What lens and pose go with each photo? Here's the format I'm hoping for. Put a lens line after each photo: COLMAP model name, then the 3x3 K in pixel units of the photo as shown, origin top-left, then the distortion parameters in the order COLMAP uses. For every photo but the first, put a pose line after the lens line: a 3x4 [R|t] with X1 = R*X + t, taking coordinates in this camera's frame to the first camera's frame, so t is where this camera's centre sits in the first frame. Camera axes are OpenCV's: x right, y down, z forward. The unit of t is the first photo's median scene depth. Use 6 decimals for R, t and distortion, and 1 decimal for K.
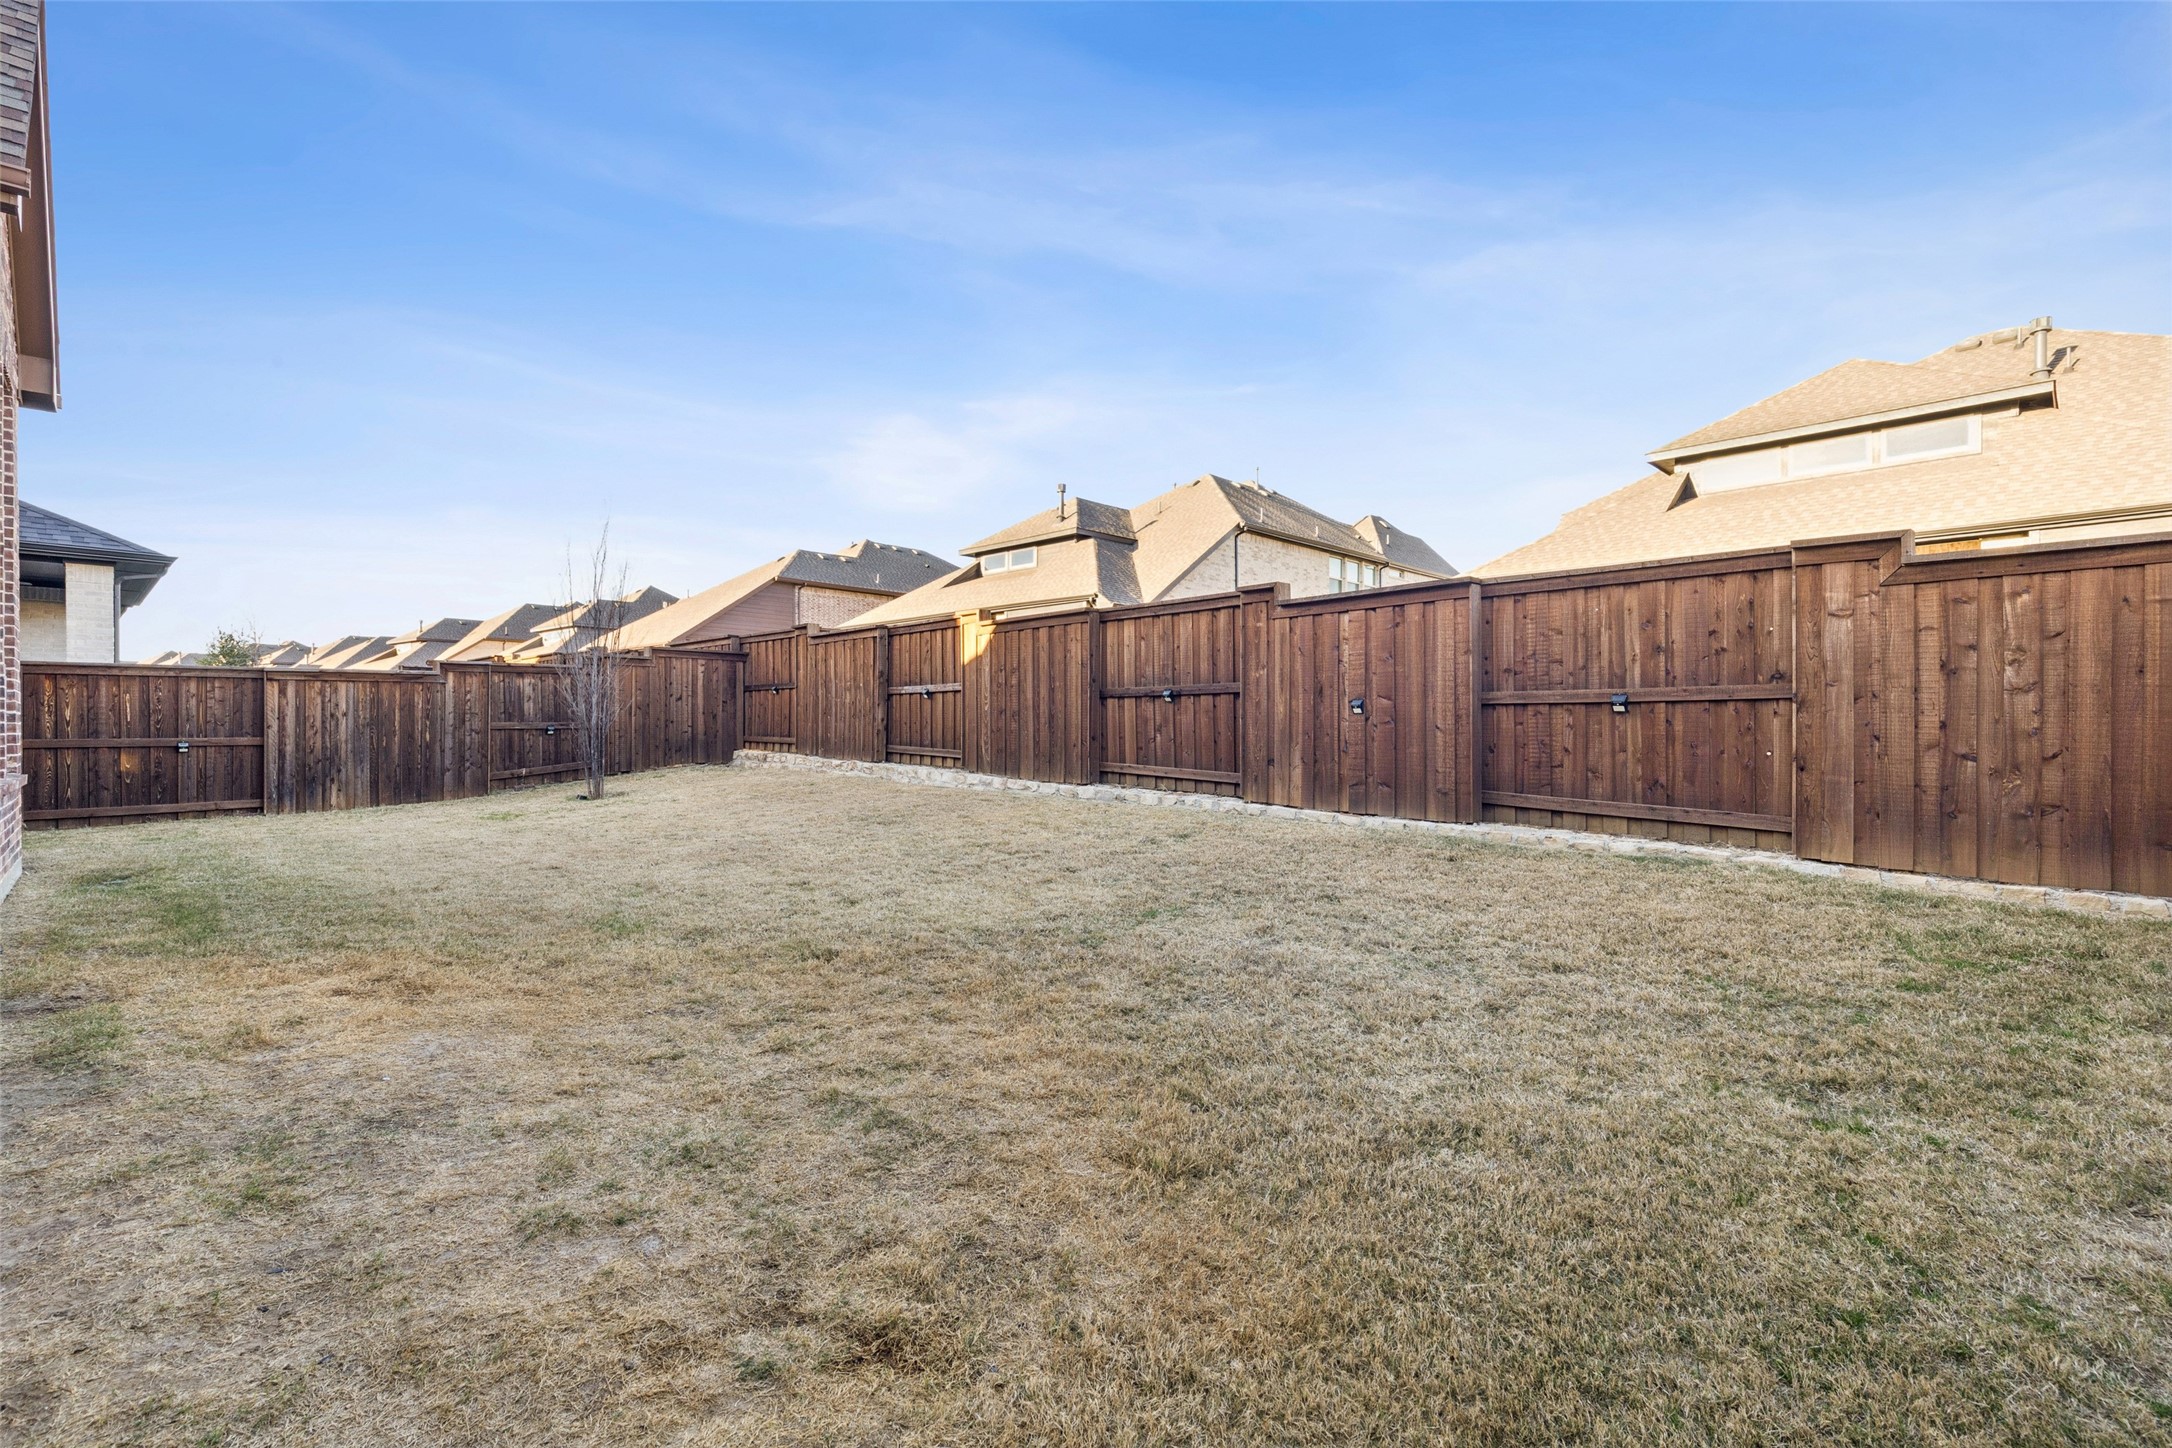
lens RADIAL K [[988.0, 0, 1086.3], [0, 988.0, 721.2], [0, 0, 1]] dist [0.000632, 0.000094]
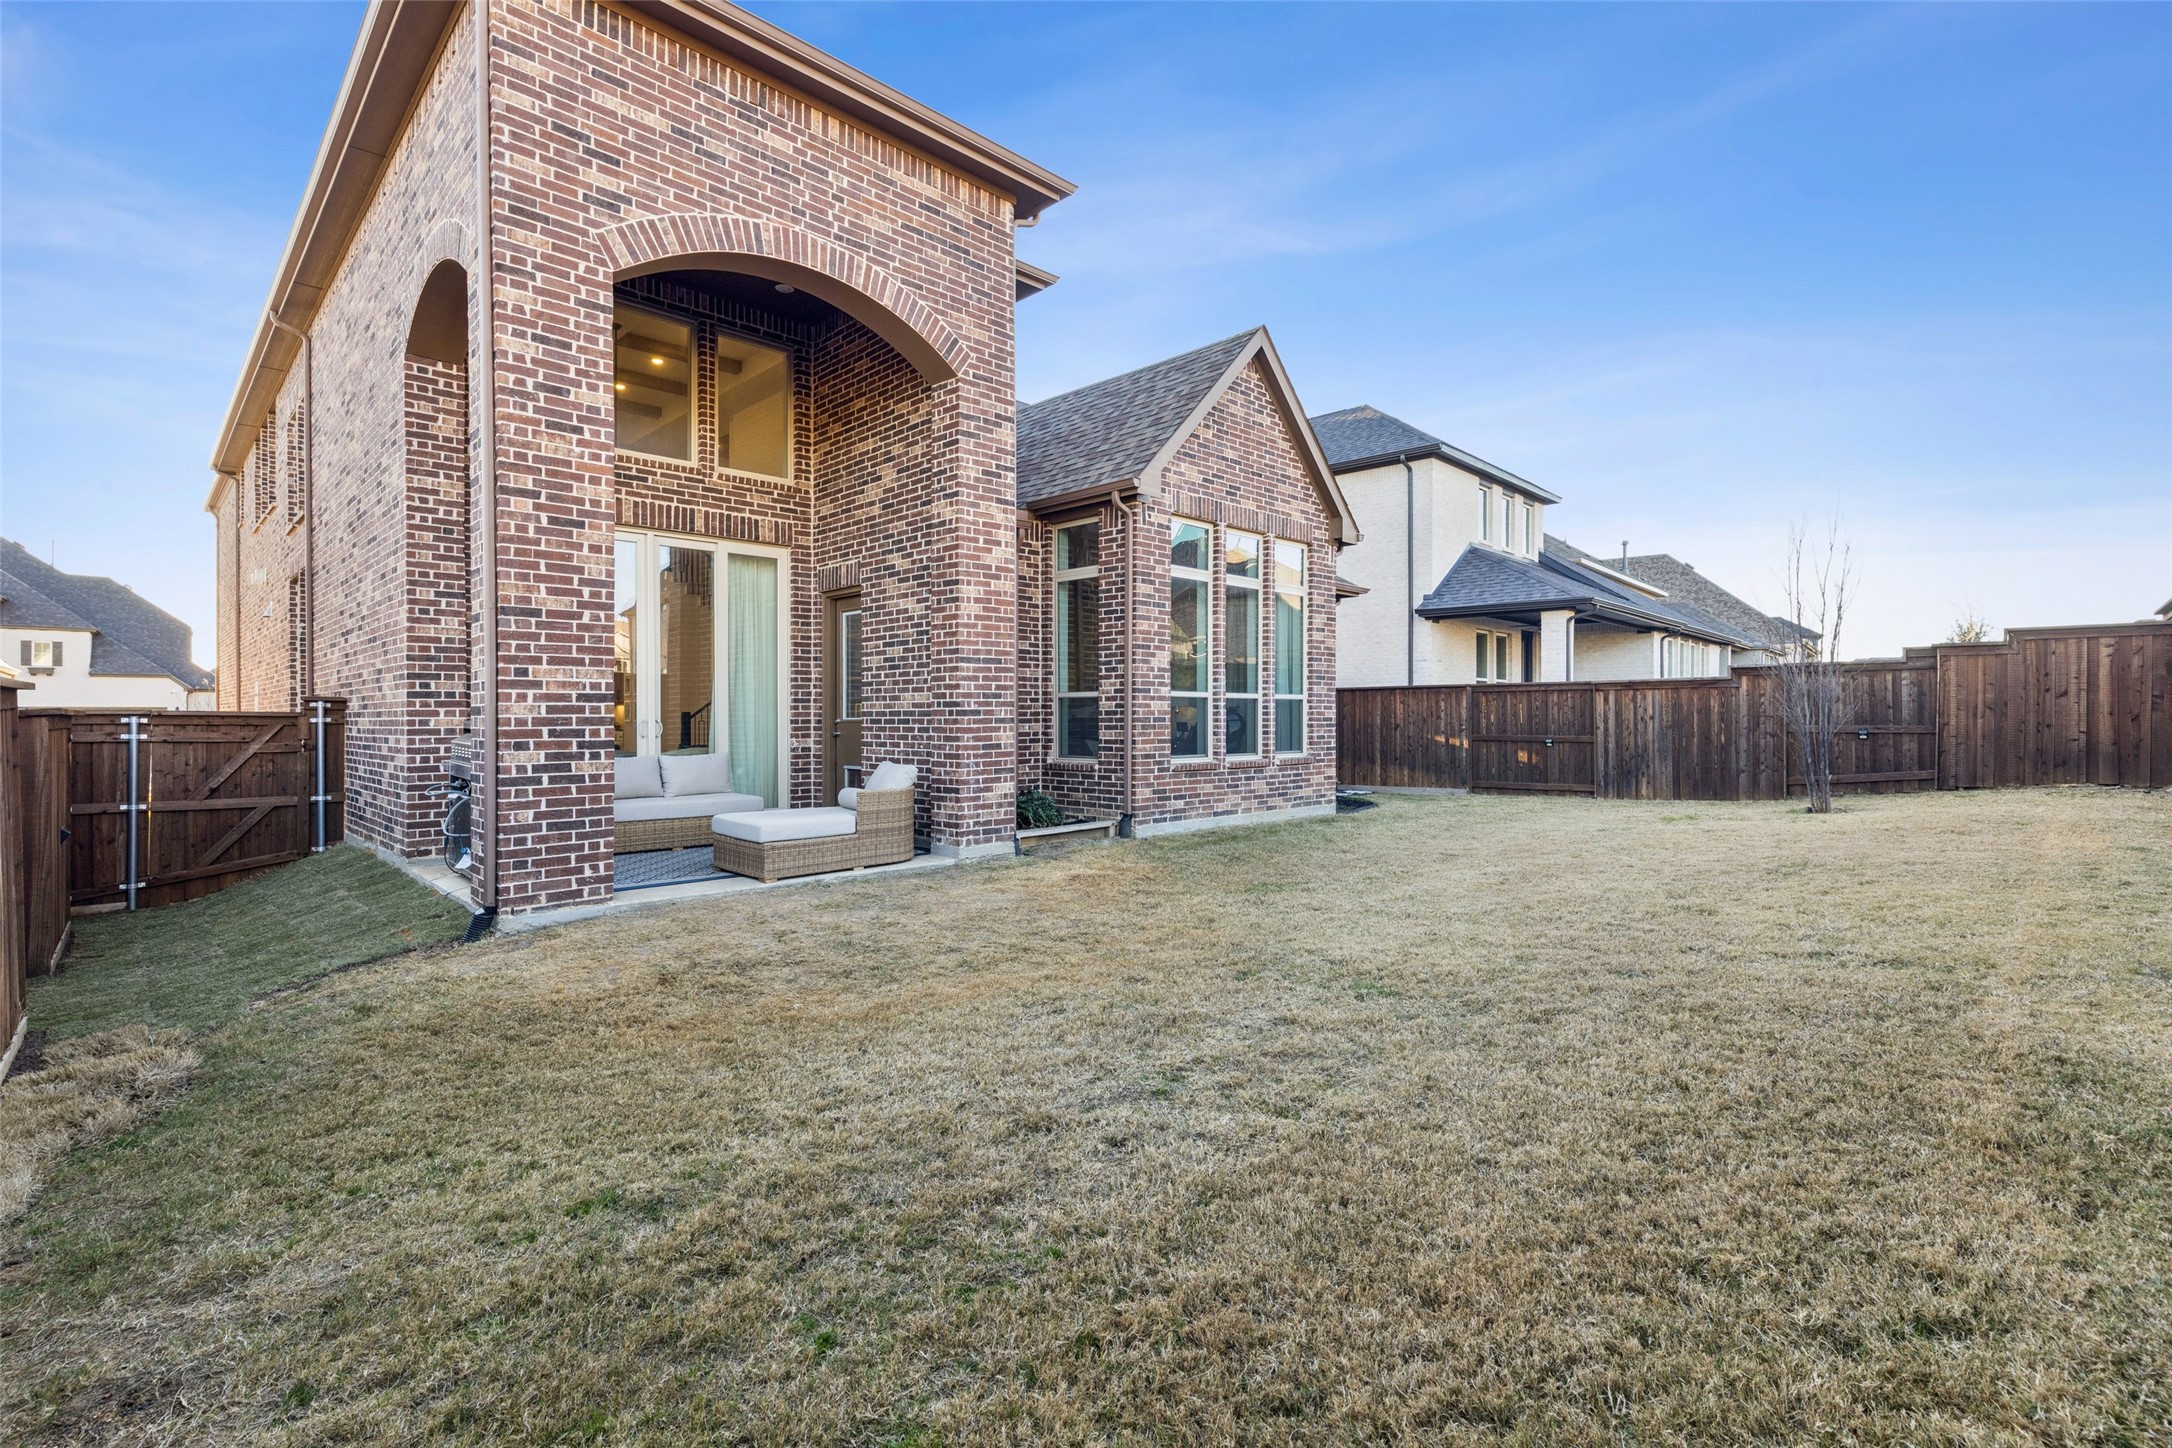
lens RADIAL K [[988.0, 0, 1086.3], [0, 988.0, 720.4], [0, 0, 1]] dist [0.000632, 0.000094]
pose [[-0.013058, 0.004414, -0.999905, 0.405240], [0.002114, 0.999988, 0.004387, -0.010103], [0.999912, -0.002057, -0.013068, 0.347294]]
